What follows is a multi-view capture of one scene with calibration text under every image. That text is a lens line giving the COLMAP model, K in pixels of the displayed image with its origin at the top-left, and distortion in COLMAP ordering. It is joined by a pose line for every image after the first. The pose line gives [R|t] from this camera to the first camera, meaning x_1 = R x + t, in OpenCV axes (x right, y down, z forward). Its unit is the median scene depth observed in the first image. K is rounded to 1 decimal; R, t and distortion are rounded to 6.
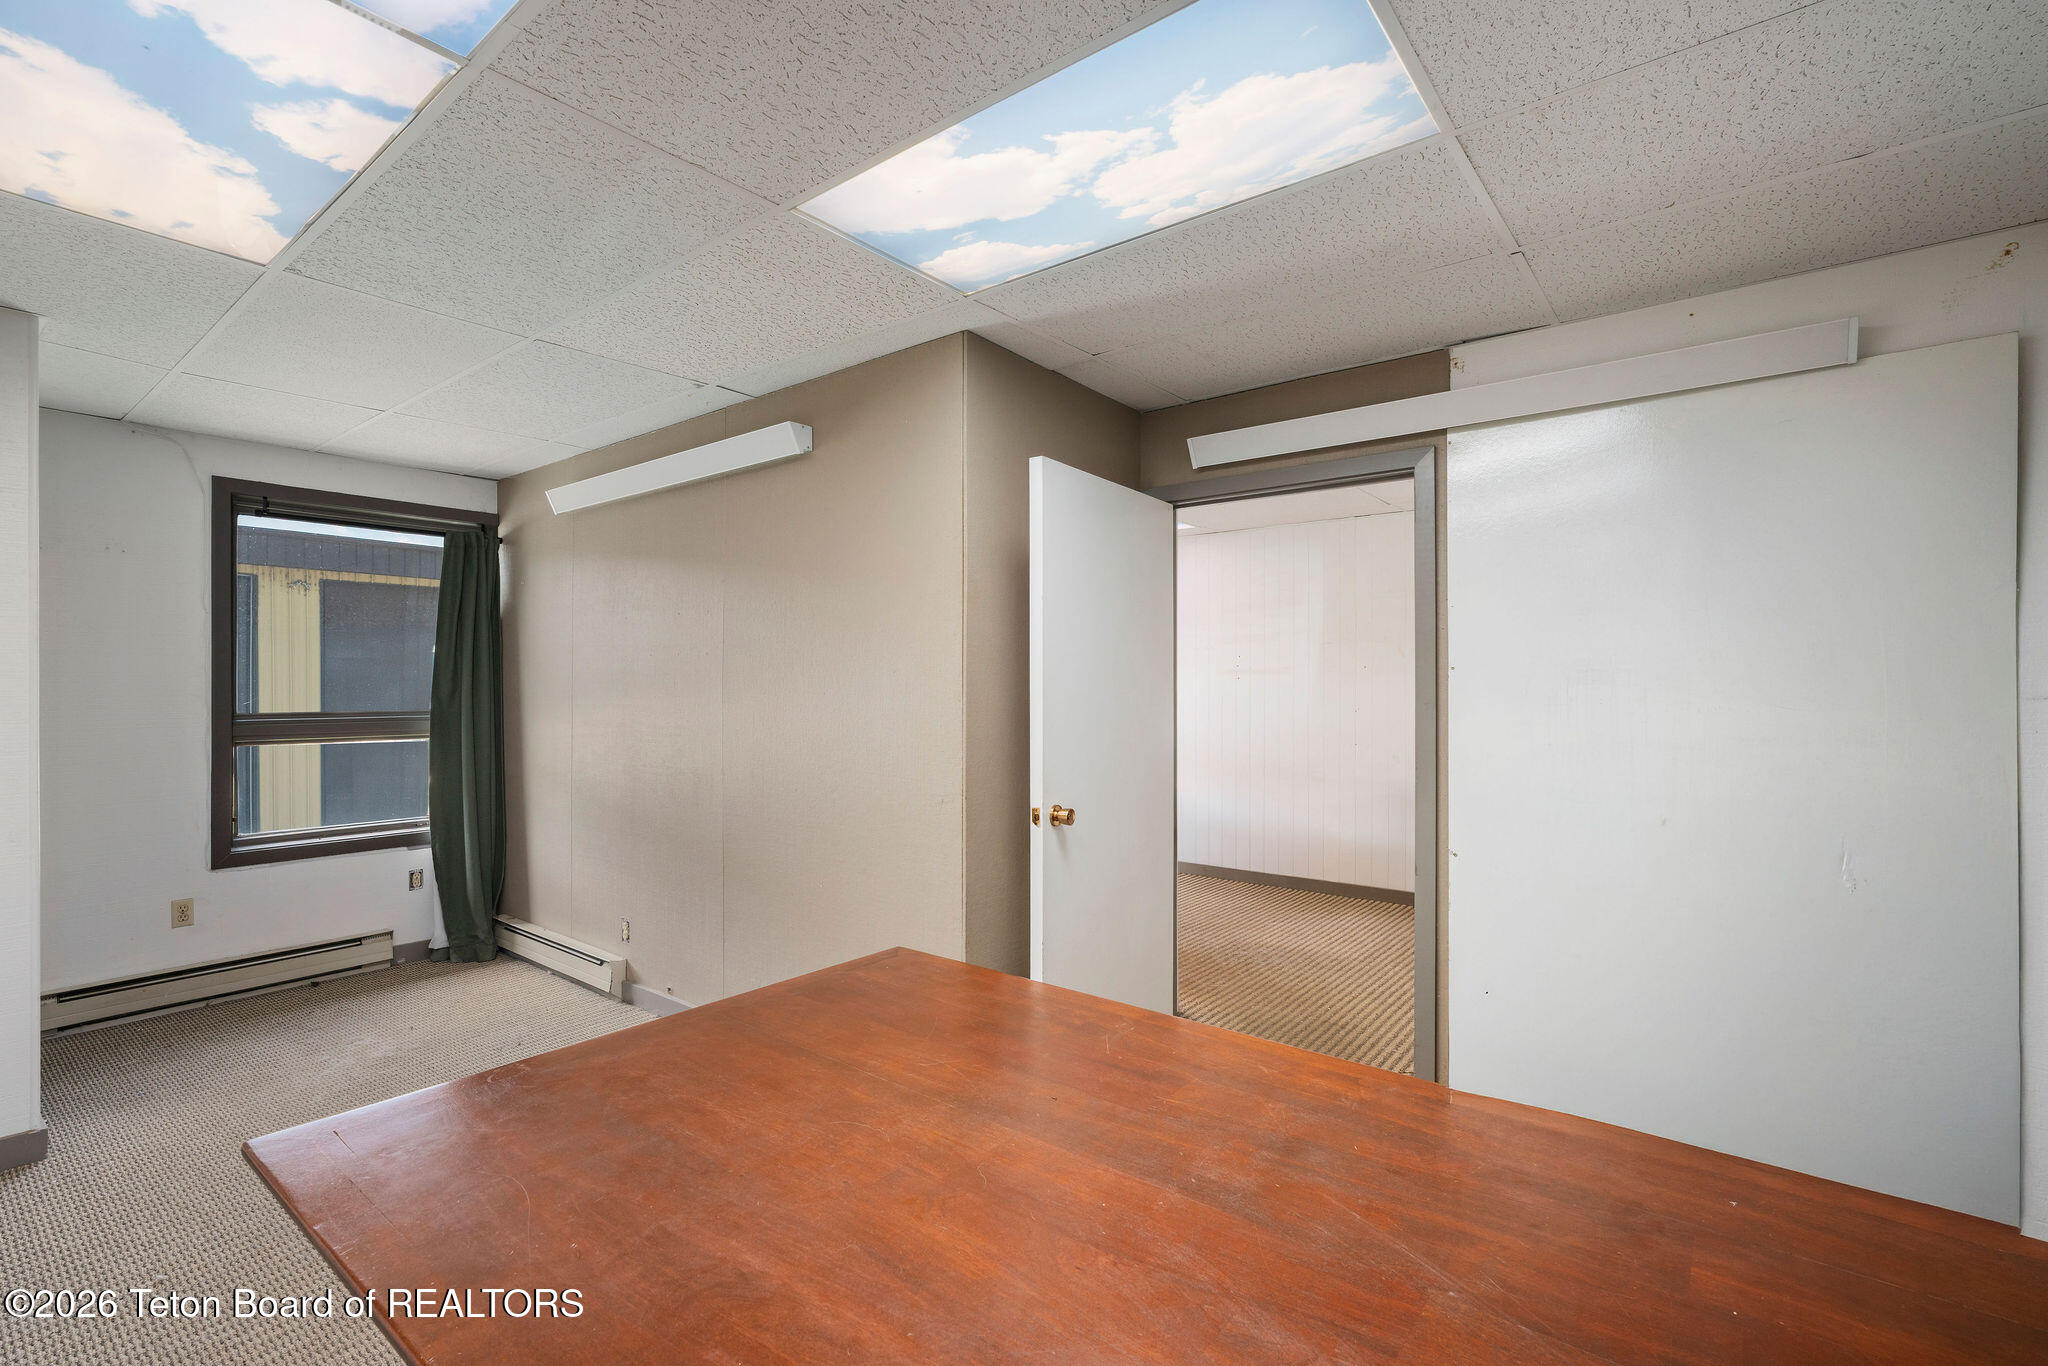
lens RADIAL K [[917.5, 0, 1015.0], [0, 917.5, 689.3], [0, 0, 1]] dist [-0.011470, 0.004765]
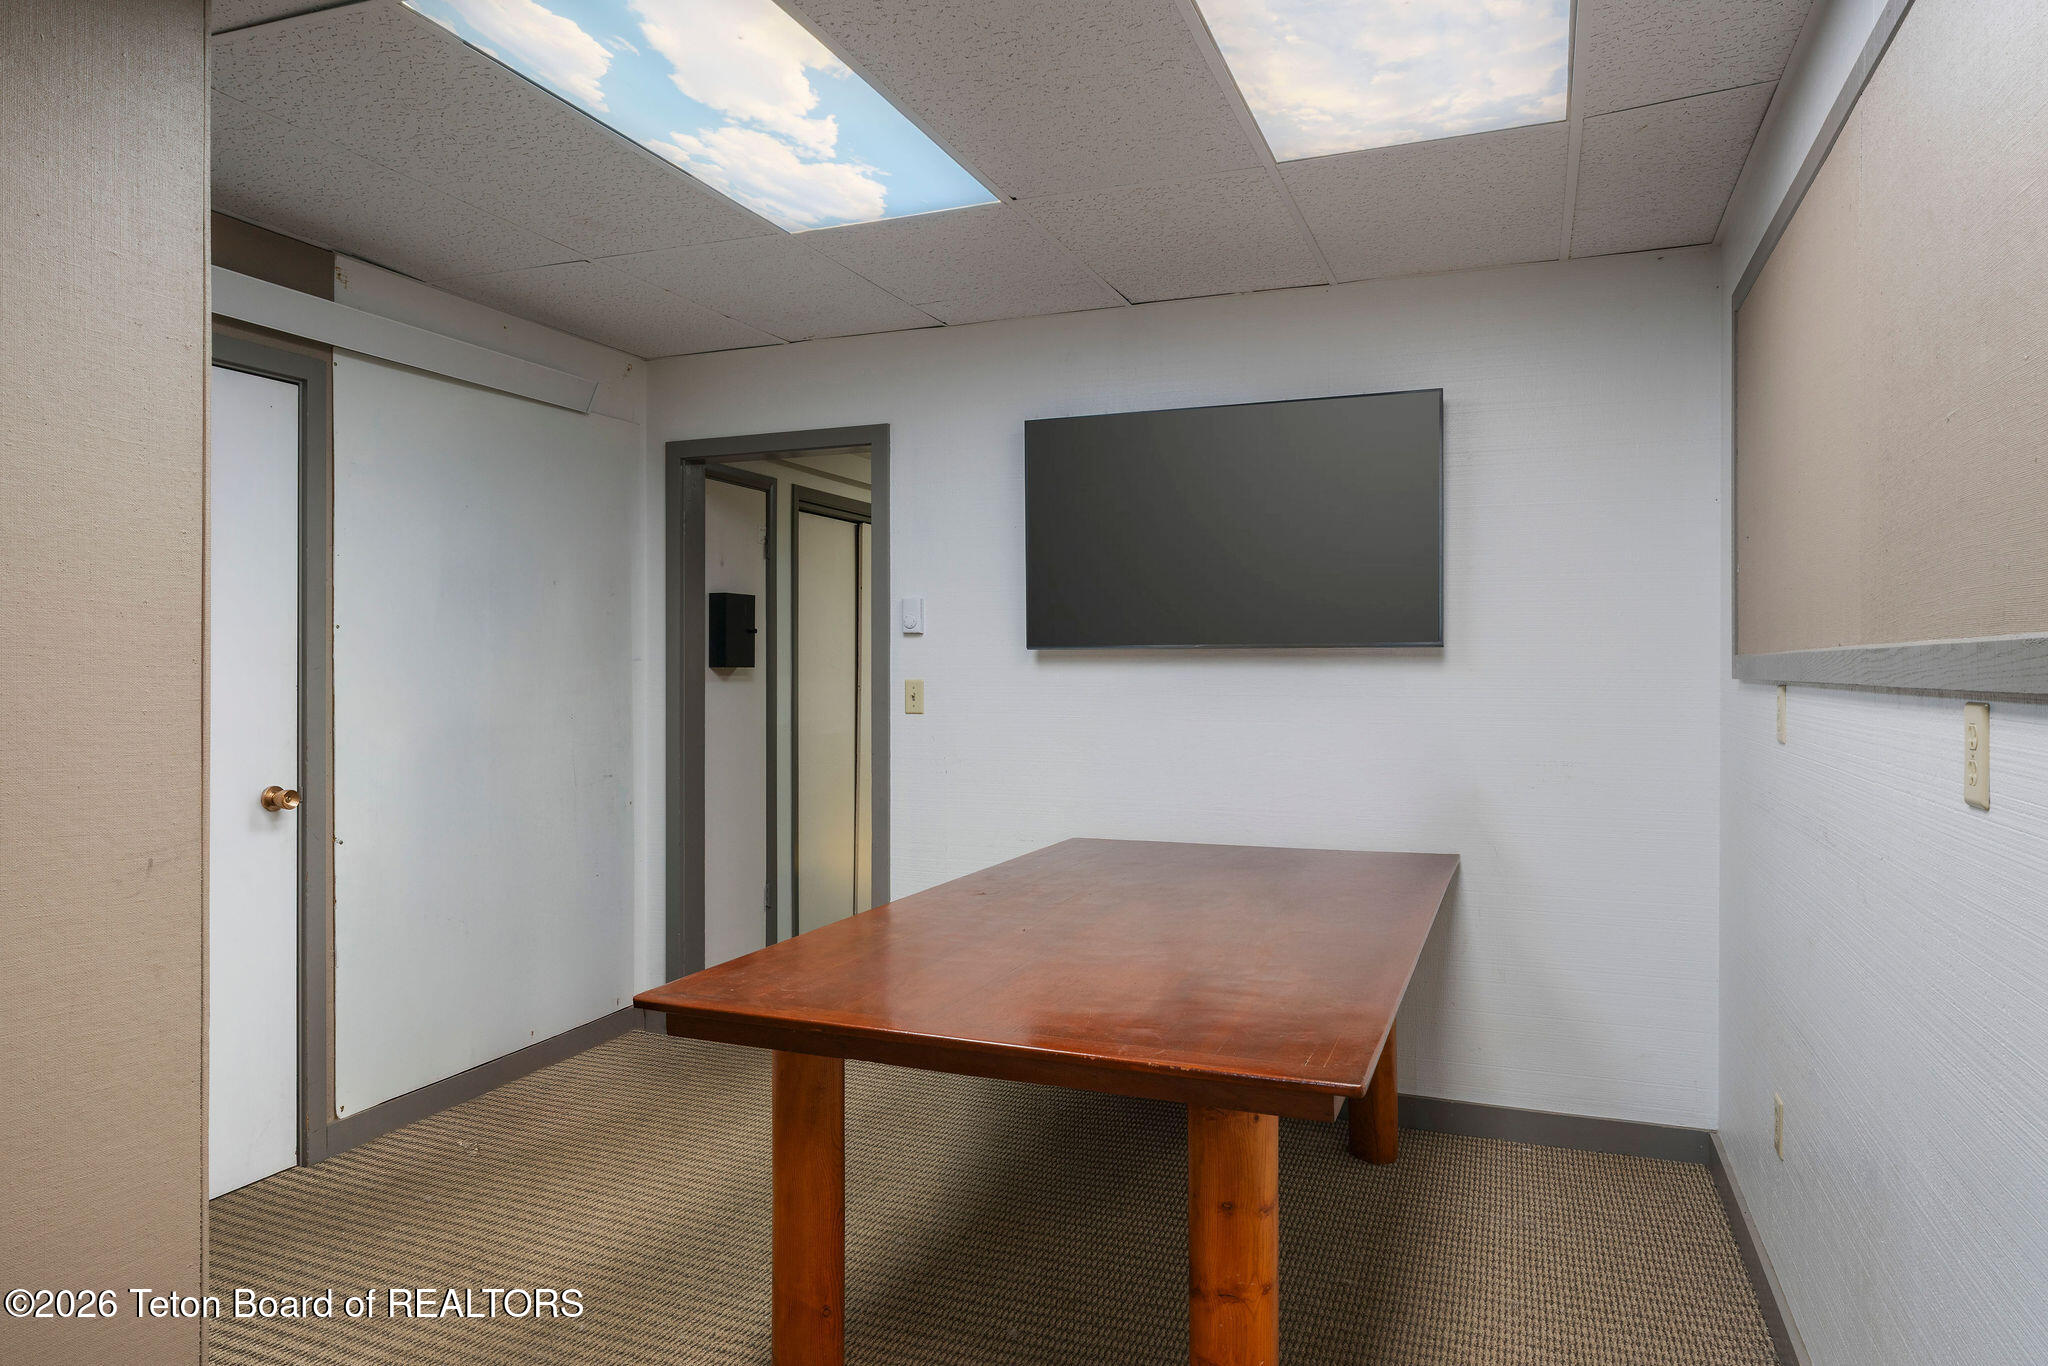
lens RADIAL K [[1283.0, 0, 1019.2], [0, 1283.0, 676.3], [0, 0, 1]] dist [-0.002487, -0.000366]
pose [[-0.284635, -0.006383, 0.958615, -1.281453], [-0.000451, 0.999979, 0.006525, 0.021452], [-0.958636, 0.001425, -0.284632, 1.086906]]
